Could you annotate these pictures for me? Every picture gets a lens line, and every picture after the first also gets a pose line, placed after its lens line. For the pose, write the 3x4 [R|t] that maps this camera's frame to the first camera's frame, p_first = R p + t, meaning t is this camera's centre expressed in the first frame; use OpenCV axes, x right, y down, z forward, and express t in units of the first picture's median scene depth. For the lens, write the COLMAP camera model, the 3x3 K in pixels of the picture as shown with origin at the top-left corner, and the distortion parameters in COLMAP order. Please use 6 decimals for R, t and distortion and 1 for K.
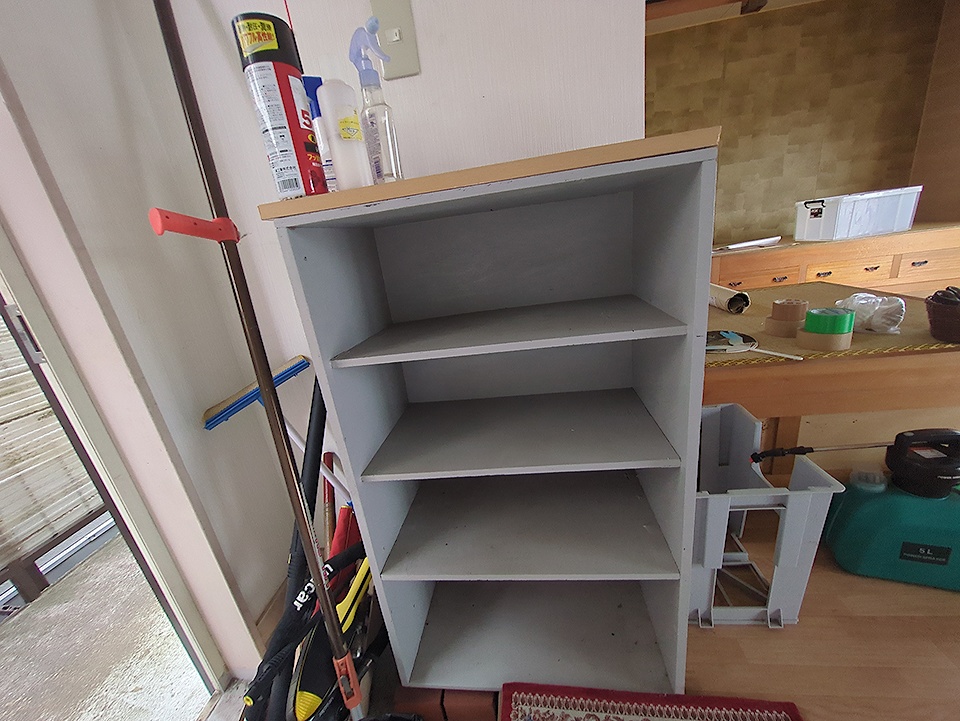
lens RADIAL K [[379.5, 0, 479.0], [0, 379.5, 365.5], [0, 0, 1]] dist [-0.002309, 0.001235]
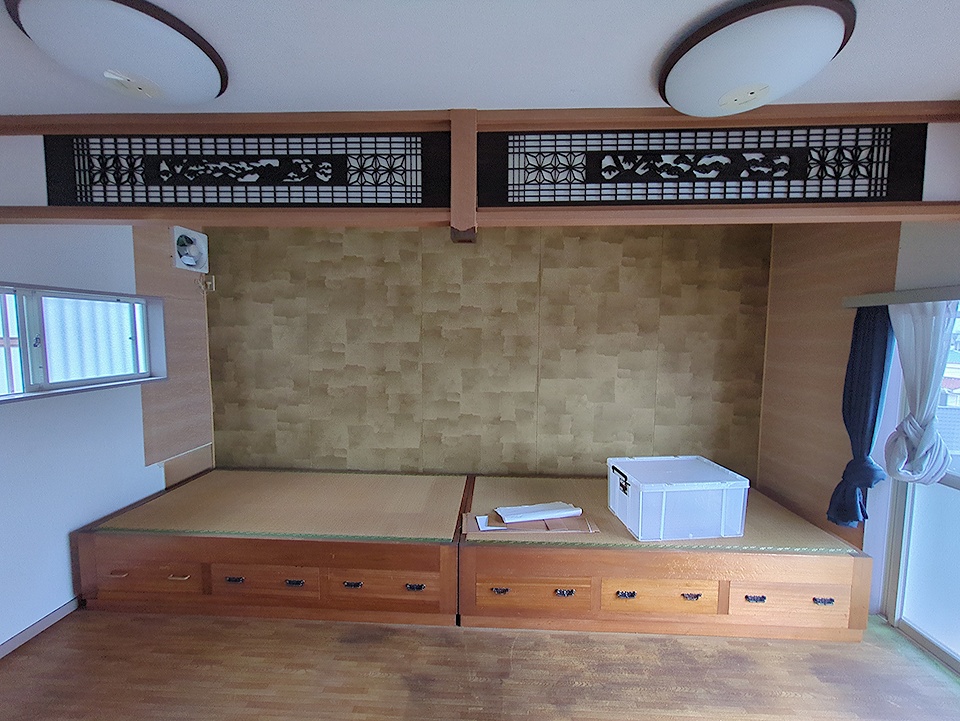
lens RADIAL K [[379.5, 0, 485.0], [0, 379.5, 360.7], [0, 0, 1]] dist [-0.002309, 0.001235]
pose [[0.988361, 0.131140, 0.077102, 0.487002], [-0.107932, 0.961664, -0.252096, -0.374841], [-0.107207, 0.240840, 0.964626, 0.255327]]
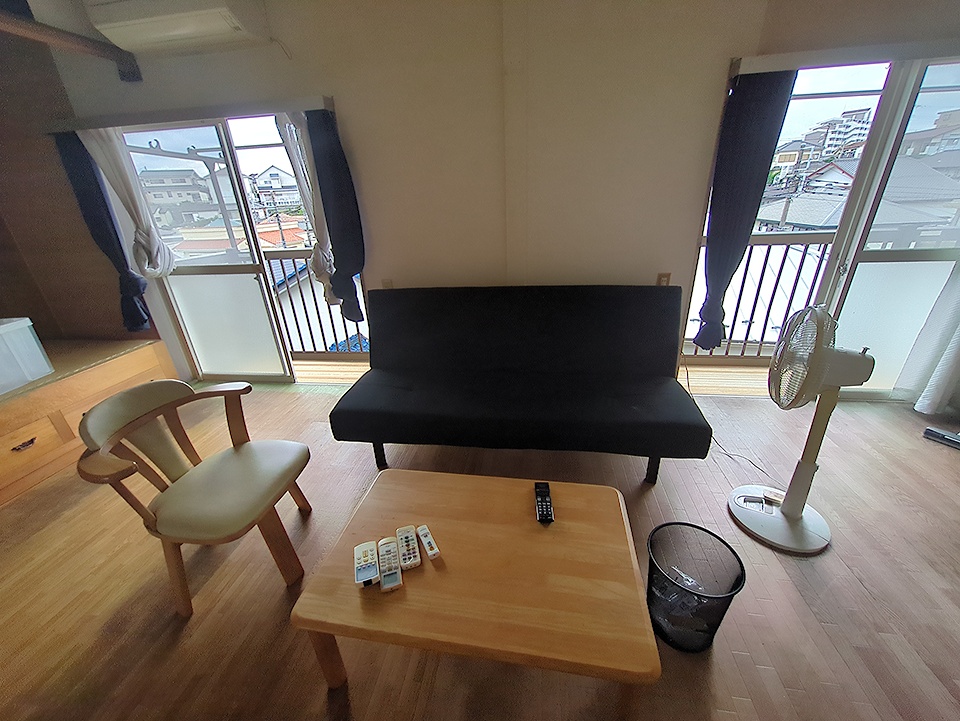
lens RADIAL K [[379.5, 0, 477.3], [0, 379.5, 360.8], [0, 0, 1]] dist [-0.002309, 0.001235]
pose [[0.062544, -0.287641, 0.955694, 0.424559], [0.359134, 0.899912, 0.247349, -0.225664], [-0.931188, 0.327752, 0.159585, 0.103632]]
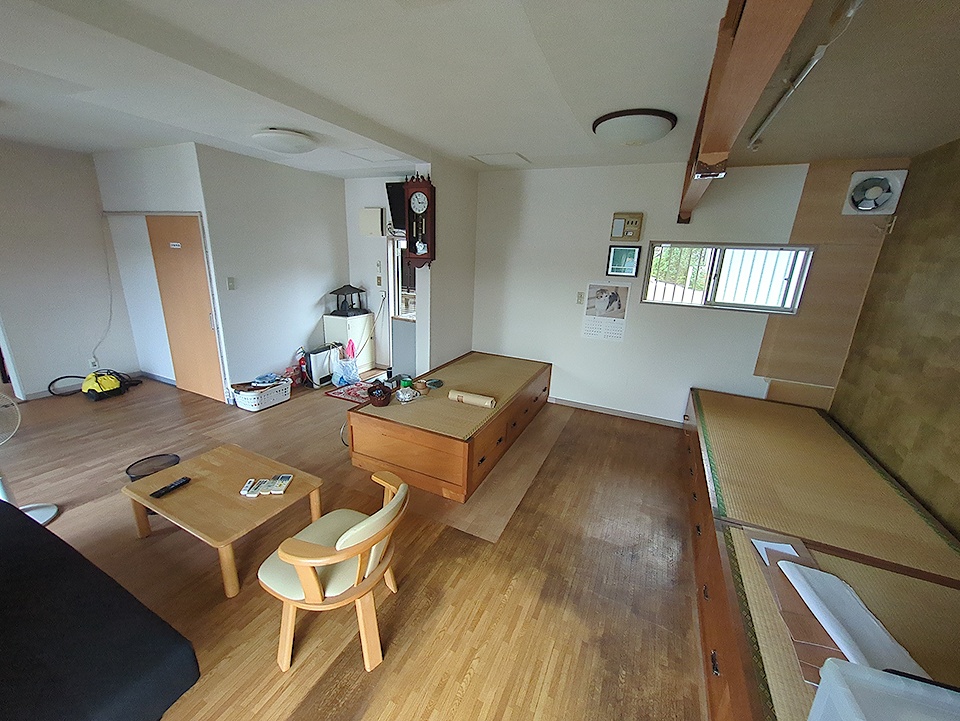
lens RADIAL K [[379.5, 0, 481.8], [0, 379.5, 364.0], [0, 0, 1]] dist [-0.002309, 0.001235]
pose [[-0.331234, 0.375273, -0.865710, 1.004522], [-0.297833, 0.829013, 0.473321, -0.573392], [0.895310, 0.414617, -0.162829, 0.589665]]
